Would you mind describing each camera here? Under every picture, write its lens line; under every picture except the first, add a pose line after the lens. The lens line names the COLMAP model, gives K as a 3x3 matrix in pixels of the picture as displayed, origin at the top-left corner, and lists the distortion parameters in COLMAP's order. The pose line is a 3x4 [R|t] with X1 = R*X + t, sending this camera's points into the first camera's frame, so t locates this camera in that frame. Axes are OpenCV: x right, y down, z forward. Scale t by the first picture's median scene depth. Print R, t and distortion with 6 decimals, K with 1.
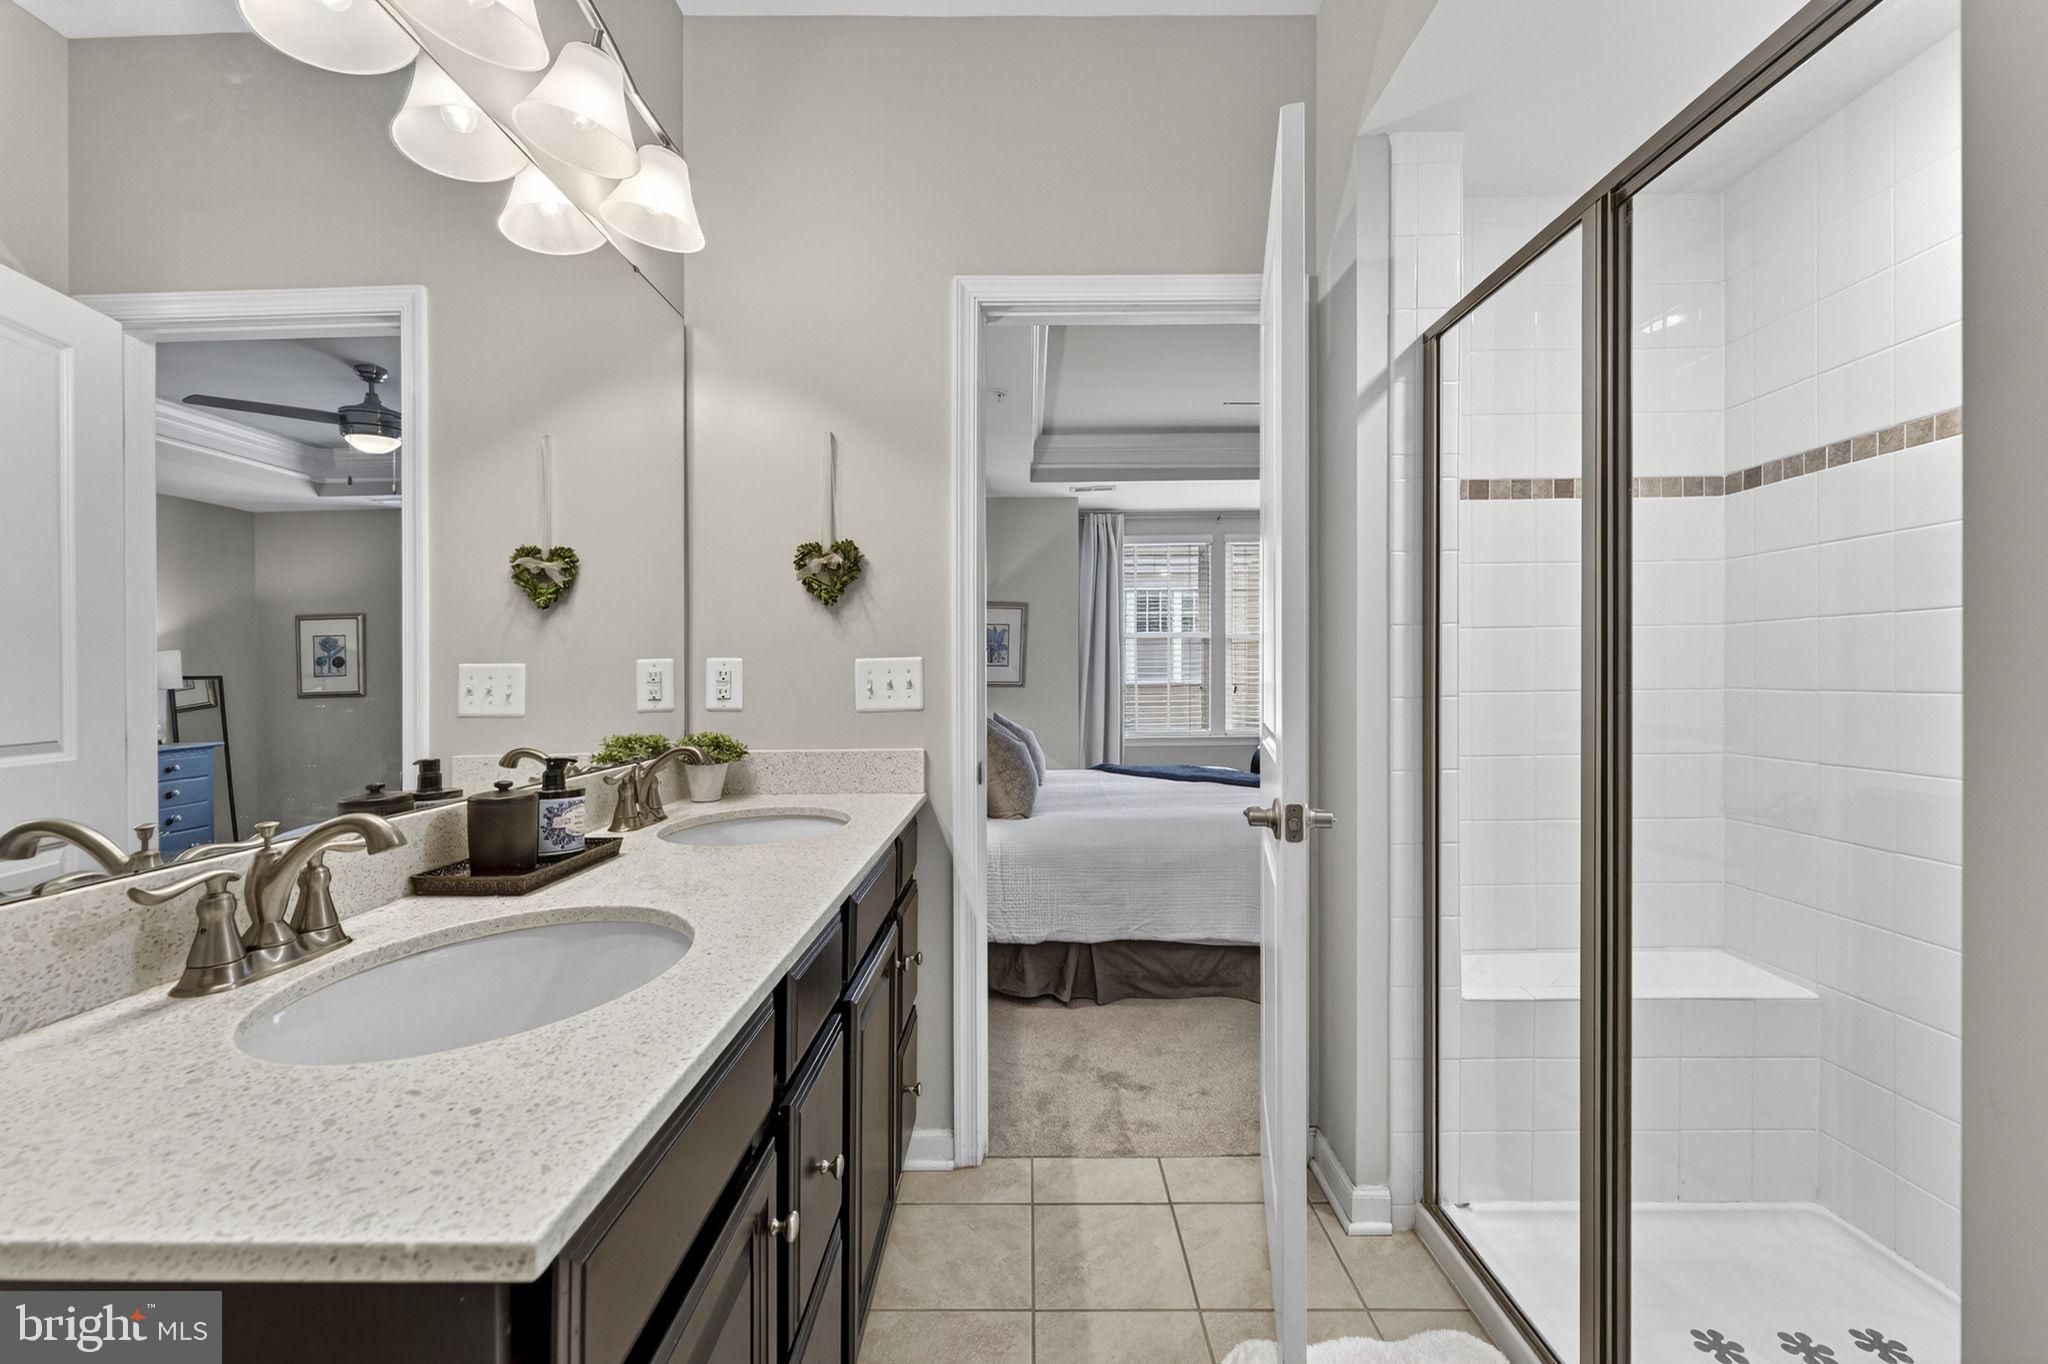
lens RADIAL K [[824.7, 0, 1017.2], [0, 824.7, 675.7], [0, 0, 1]] dist [0.001619, -0.000671]
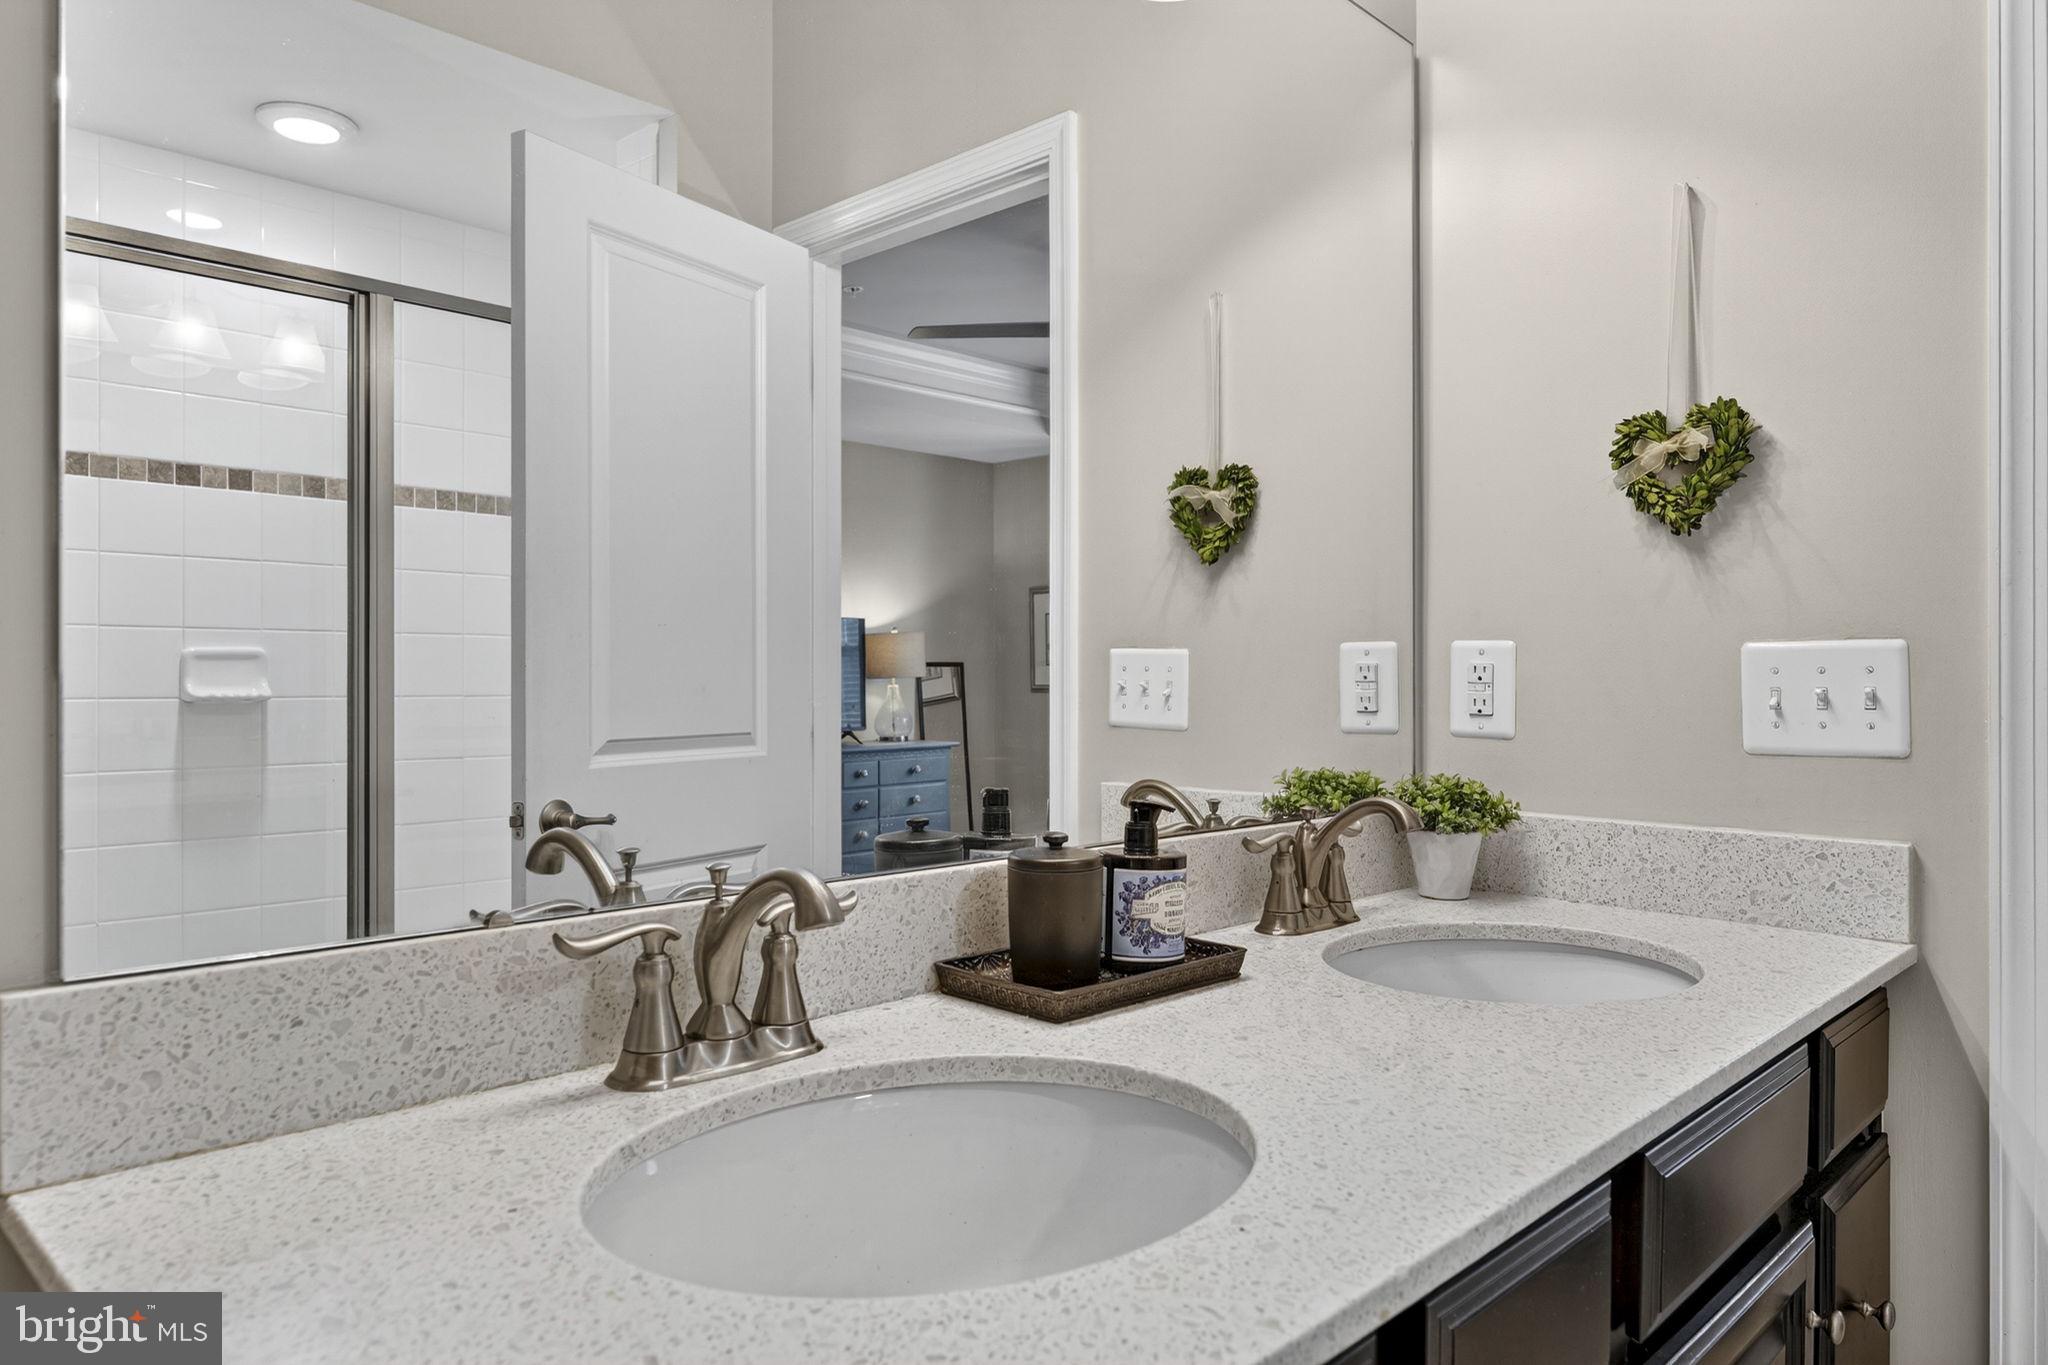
lens RADIAL K [[1344.7, 0, 1027.3], [0, 1344.7, 647.1], [0, 0, 1]] dist [0.001904, -0.001538]
pose [[0.729220, 0.004924, -0.684261, 0.040287], [-0.018280, 0.999757, -0.012286, -0.000679], [0.684035, 0.021467, 0.729133, 0.150118]]
